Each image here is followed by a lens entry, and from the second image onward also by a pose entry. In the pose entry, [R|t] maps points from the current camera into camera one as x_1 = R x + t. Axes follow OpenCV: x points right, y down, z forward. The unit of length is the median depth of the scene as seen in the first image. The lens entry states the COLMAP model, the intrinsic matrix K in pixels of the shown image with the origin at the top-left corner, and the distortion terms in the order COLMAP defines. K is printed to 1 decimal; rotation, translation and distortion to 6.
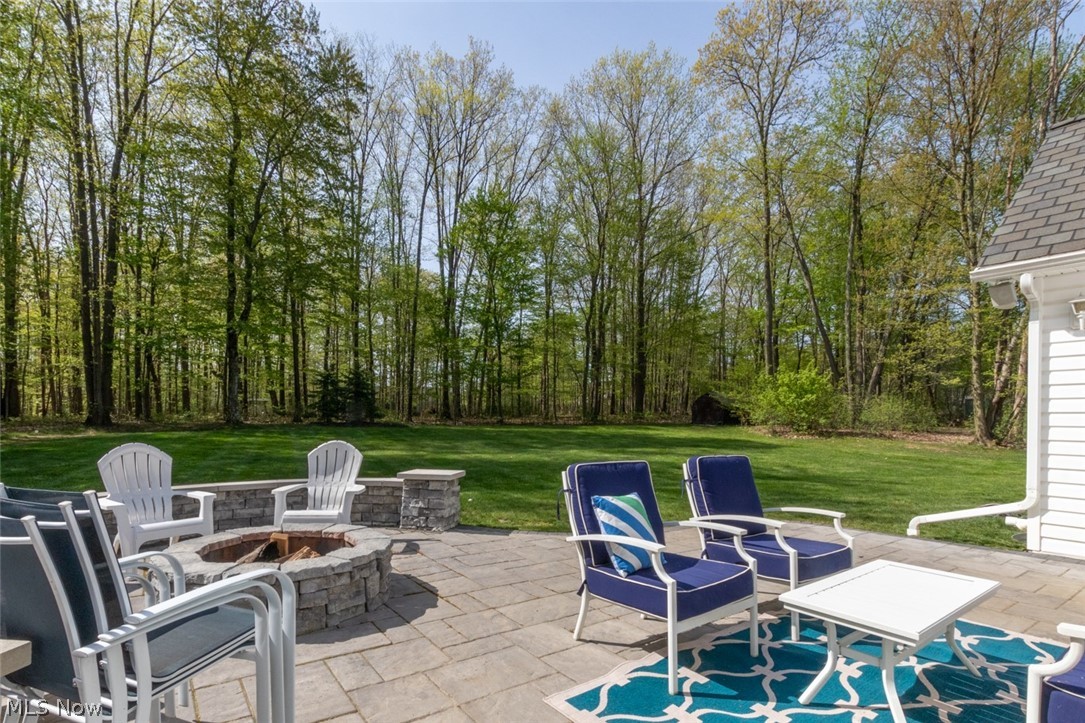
lens RADIAL K [[520.9, 0, 542.0], [0, 520.9, 405.7], [0, 0, 1]] dist [0.001500, 0.000296]
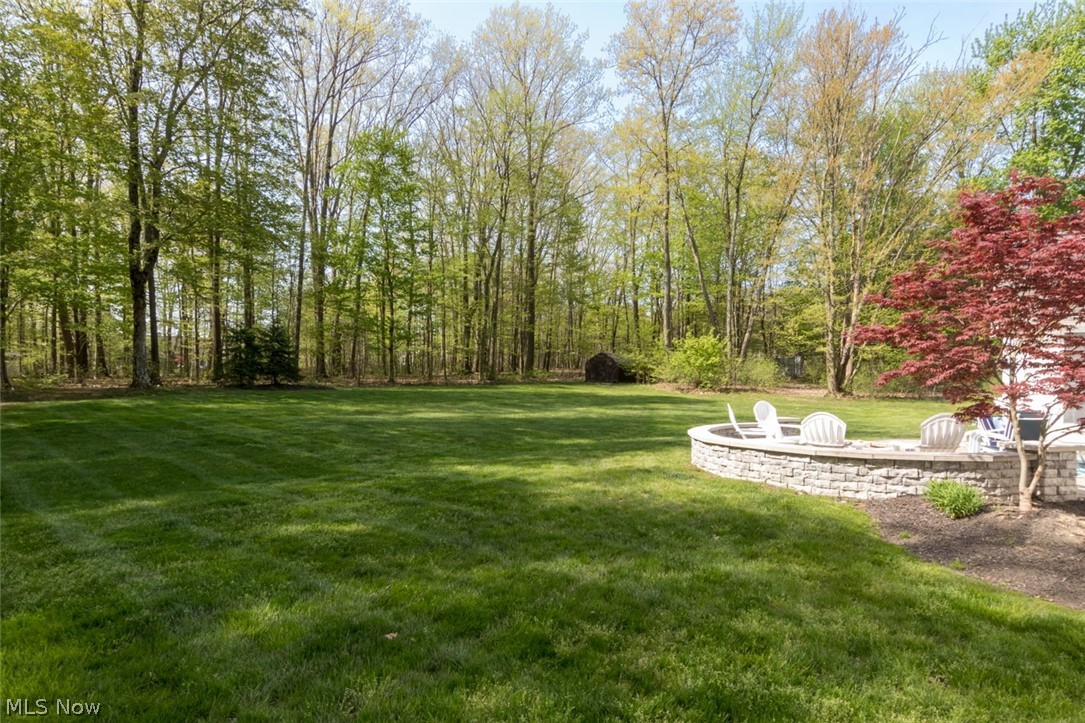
lens RADIAL K [[625.8, 0, 542.5], [0, 625.8, 361.5], [0, 0, 1]] dist [-0.001401, -0.000636]
pose [[0.930825, 0.005364, 0.365427, -0.314973], [-0.005185, 0.999985, -0.001472, -0.006123], [-0.365429, -0.000525, 0.930839, -0.157636]]
